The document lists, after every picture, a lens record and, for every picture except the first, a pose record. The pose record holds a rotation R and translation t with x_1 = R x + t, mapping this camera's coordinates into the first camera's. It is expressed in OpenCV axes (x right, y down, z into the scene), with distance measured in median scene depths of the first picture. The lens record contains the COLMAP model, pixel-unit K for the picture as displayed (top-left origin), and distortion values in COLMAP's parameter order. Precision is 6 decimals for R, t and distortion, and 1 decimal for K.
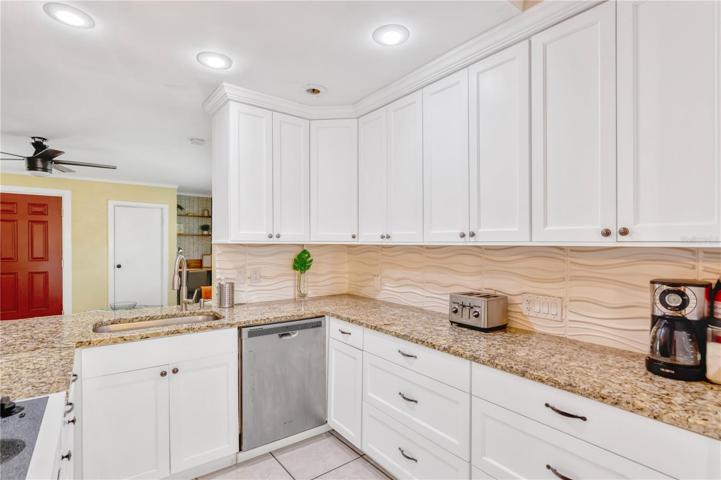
lens RADIAL K [[354.2, 0, 361.1], [0, 354.2, 242.5], [0, 0, 1]] dist [0.016982, -0.000029]
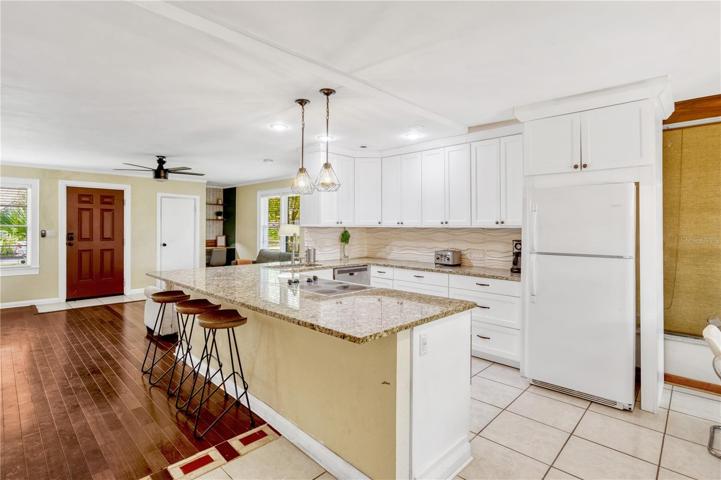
lens RADIAL K [[354.2, 0, 361.3], [0, 354.2, 223.2], [0, 0, 1]] dist [0.016982, -0.000029]
pose [[0.989673, -0.000640, 0.143339, -0.368368], [0.001320, 0.999988, -0.004647, -0.006446], [-0.143335, 0.004788, 0.989663, -0.774420]]
